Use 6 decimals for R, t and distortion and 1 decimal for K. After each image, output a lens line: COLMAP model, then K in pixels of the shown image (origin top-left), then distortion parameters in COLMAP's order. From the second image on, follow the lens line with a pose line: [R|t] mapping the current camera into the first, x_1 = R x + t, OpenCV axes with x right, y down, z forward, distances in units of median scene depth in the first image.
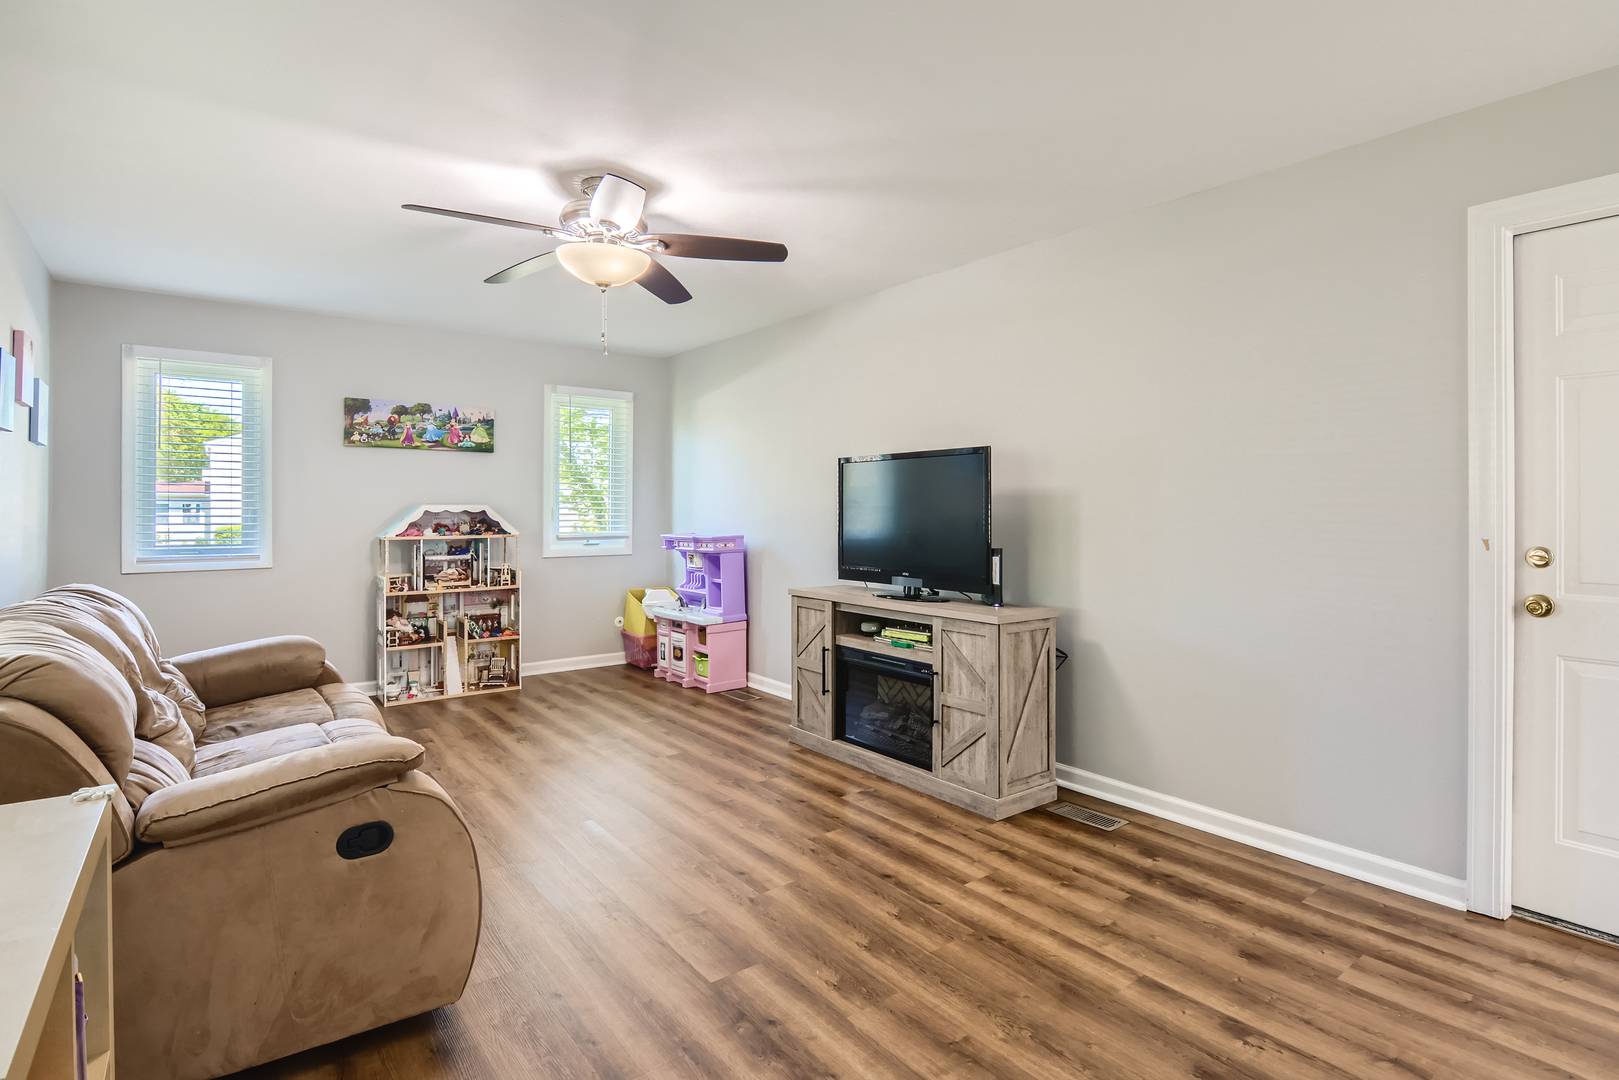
lens RADIAL K [[805.6, 0, 814.0], [0, 805.6, 540.8], [0, 0, 1]] dist [0.001847, -0.000056]
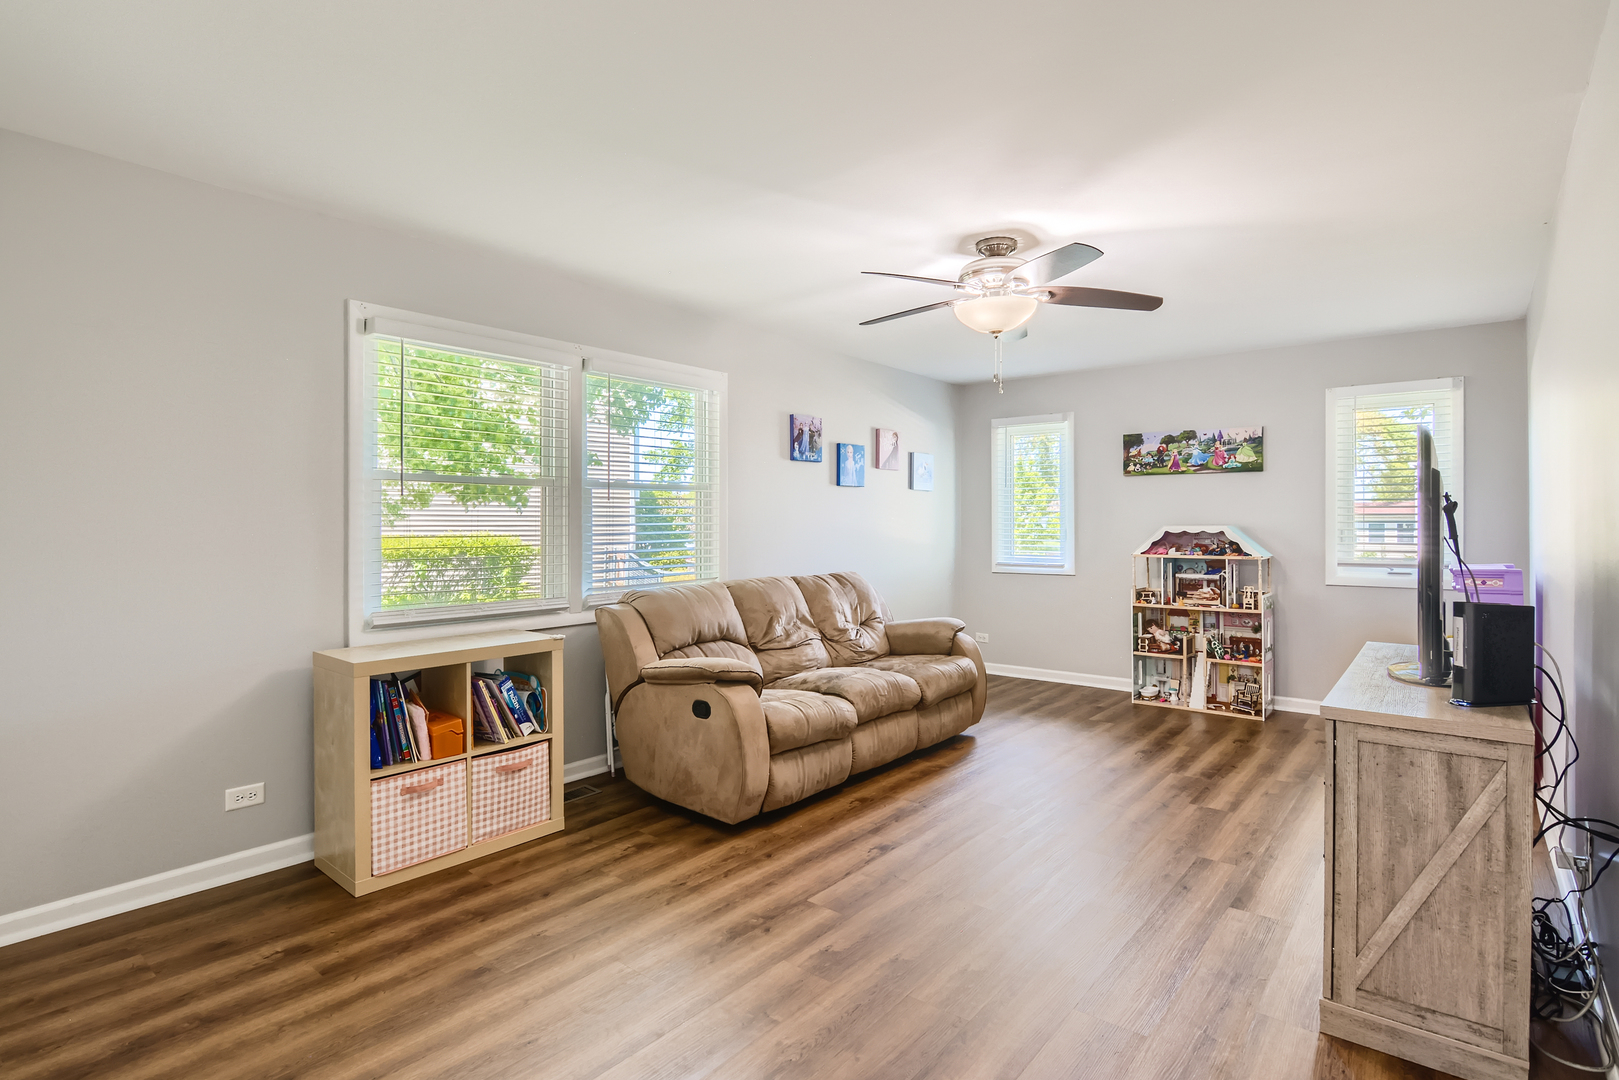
lens RADIAL K [[805.6, 0, 814.0], [0, 805.6, 540.8], [0, 0, 1]] dist [0.001847, -0.000056]
pose [[0.231392, 0.015253, -0.972741, 0.438095], [-0.040048, 0.999179, 0.006142, -0.011293], [0.972036, 0.037535, 0.231812, 0.275195]]
